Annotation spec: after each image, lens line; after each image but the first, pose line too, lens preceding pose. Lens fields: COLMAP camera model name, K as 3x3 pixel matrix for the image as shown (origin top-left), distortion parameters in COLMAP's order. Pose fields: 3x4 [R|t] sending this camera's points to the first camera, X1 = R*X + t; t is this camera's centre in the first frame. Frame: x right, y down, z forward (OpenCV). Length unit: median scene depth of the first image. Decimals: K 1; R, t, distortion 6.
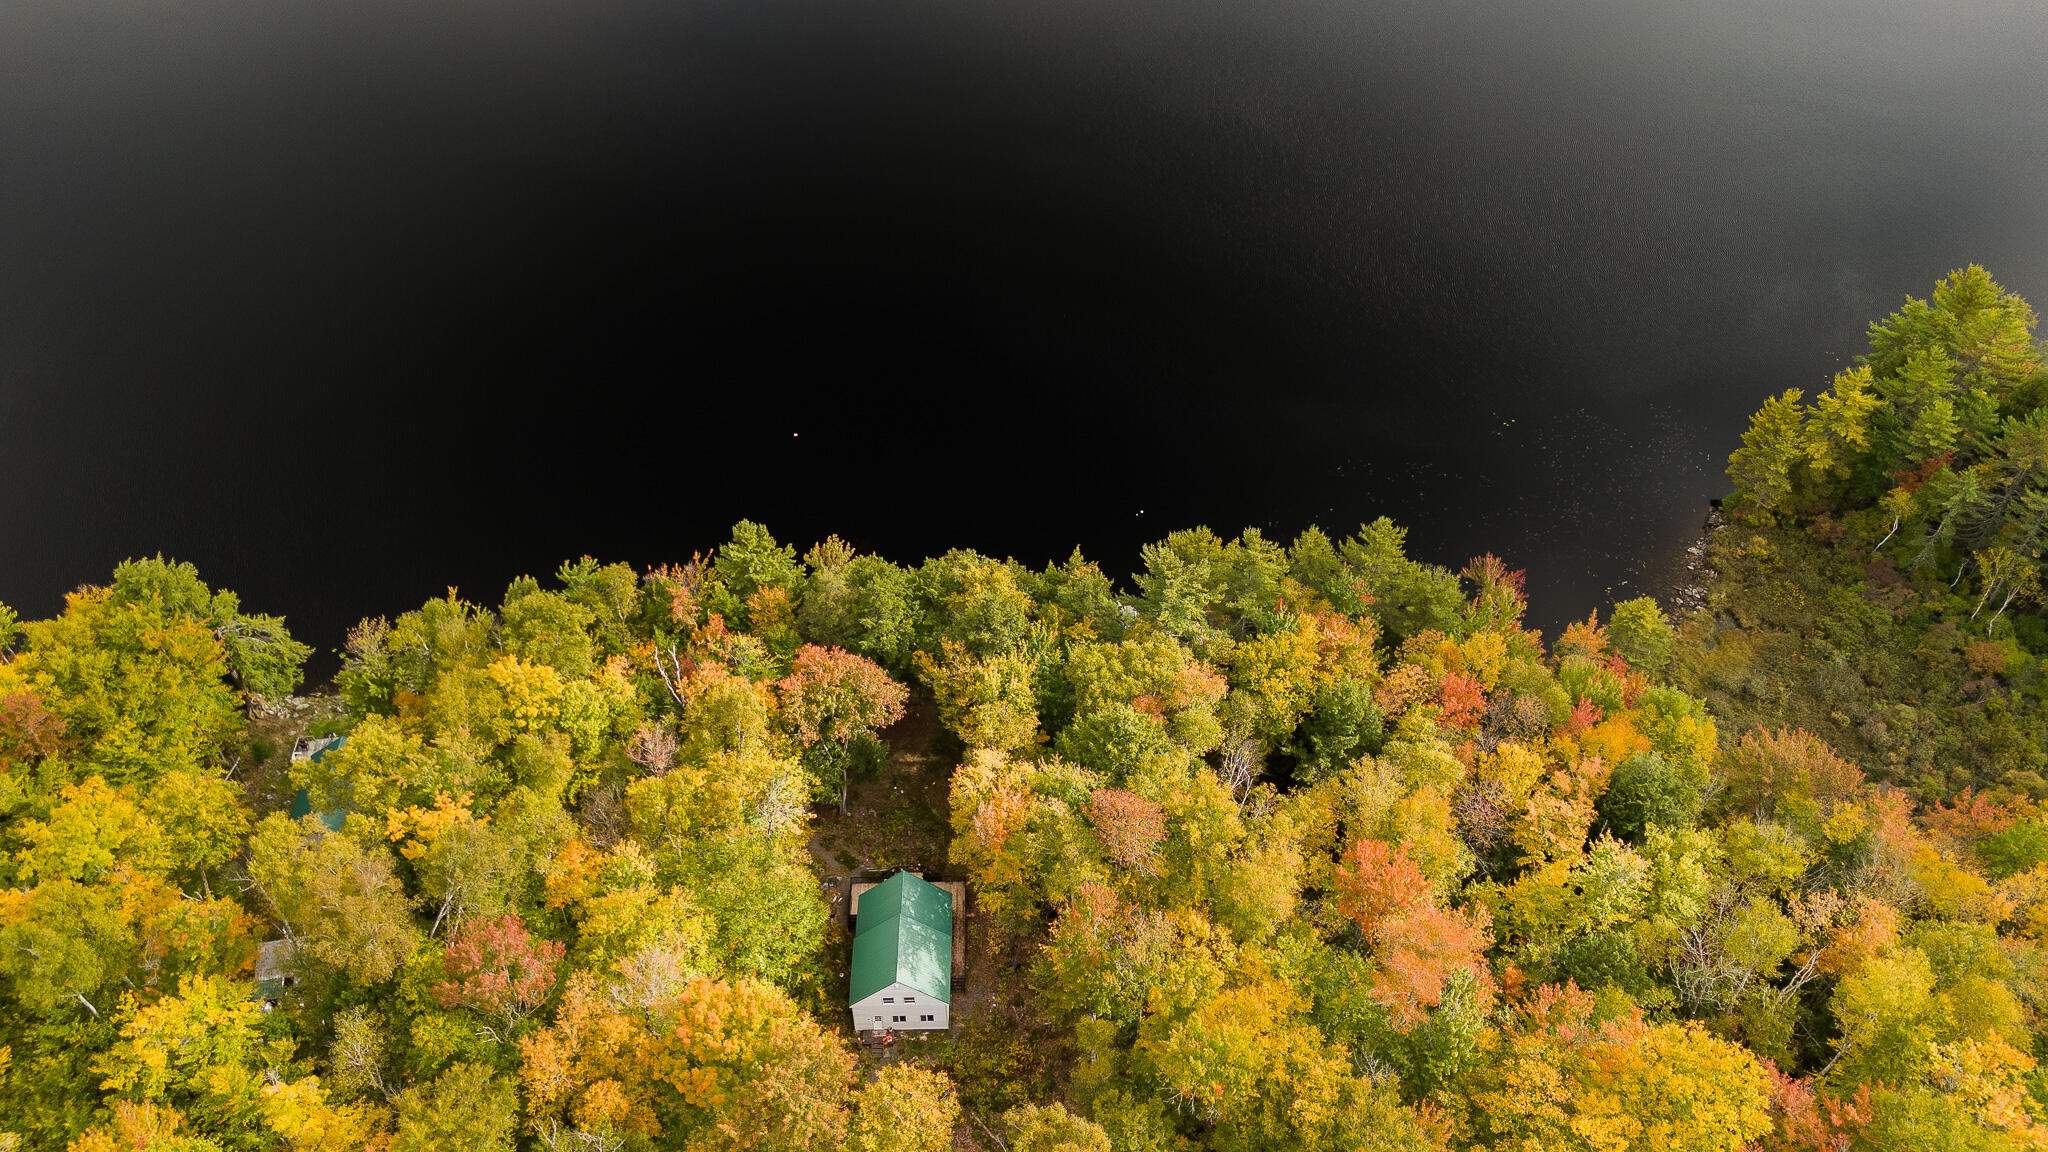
lens RADIAL K [[1490.4, 0, 1042.2], [0, 1490.4, 578.3], [0, 0, 1]] dist [0.062732, -0.058461]
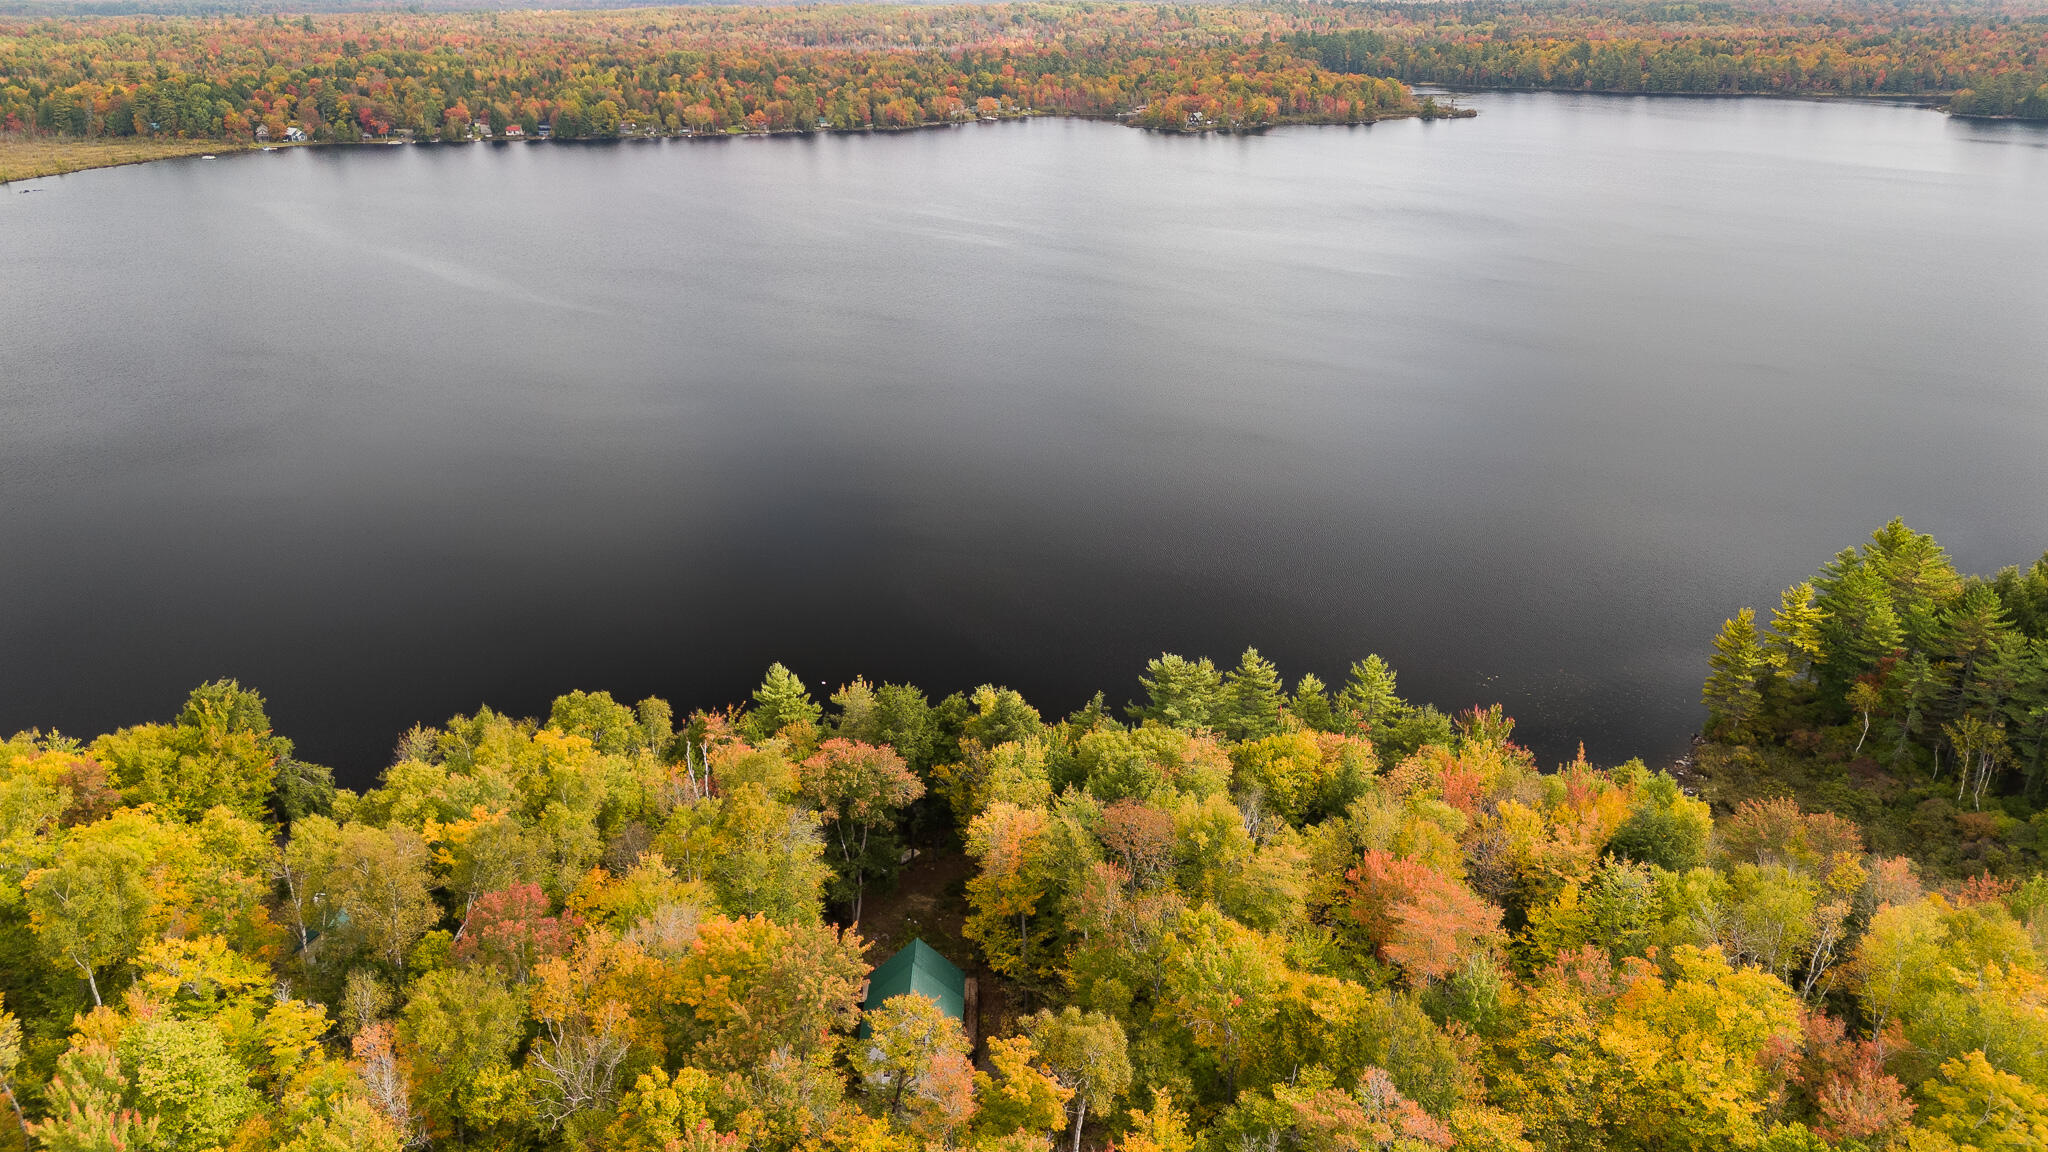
lens RADIAL K [[1490.4, 0, 1042.0], [0, 1490.4, 577.3], [0, 0, 1]] dist [0.062732, -0.058461]
pose [[0.999966, -0.003872, -0.007307, -0.000933], [0.000692, 0.919670, -0.392692, 0.356358], [0.008240, 0.392674, 0.919641, -0.013829]]
